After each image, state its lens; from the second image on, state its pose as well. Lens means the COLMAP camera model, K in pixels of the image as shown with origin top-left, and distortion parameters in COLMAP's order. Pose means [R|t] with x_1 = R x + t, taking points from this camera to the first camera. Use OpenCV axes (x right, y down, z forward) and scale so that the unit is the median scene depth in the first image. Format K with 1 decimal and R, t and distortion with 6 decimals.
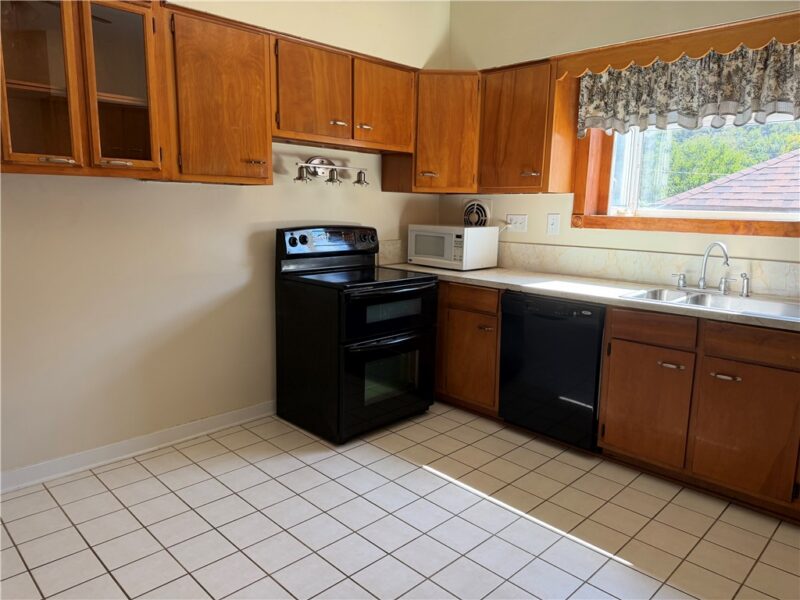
lens RADIAL K [[567.2, 0, 400.8], [0, 567.2, 306.8], [0, 0, 1]] dist [0.045135, -0.049830]
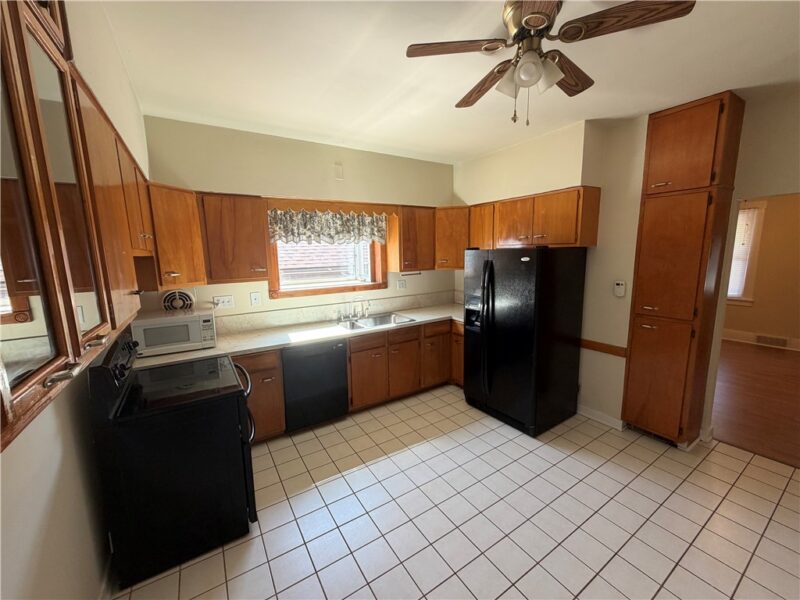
lens RADIAL K [[319.6, 0, 405.6], [0, 319.6, 297.4], [0, 0, 1]] dist [-0.002350, -0.000405]
pose [[0.204483, -0.163691, 0.965087, -0.507683], [0.195218, 0.972933, 0.123659, -0.189719], [-0.959206, 0.163116, 0.230903, 0.450800]]
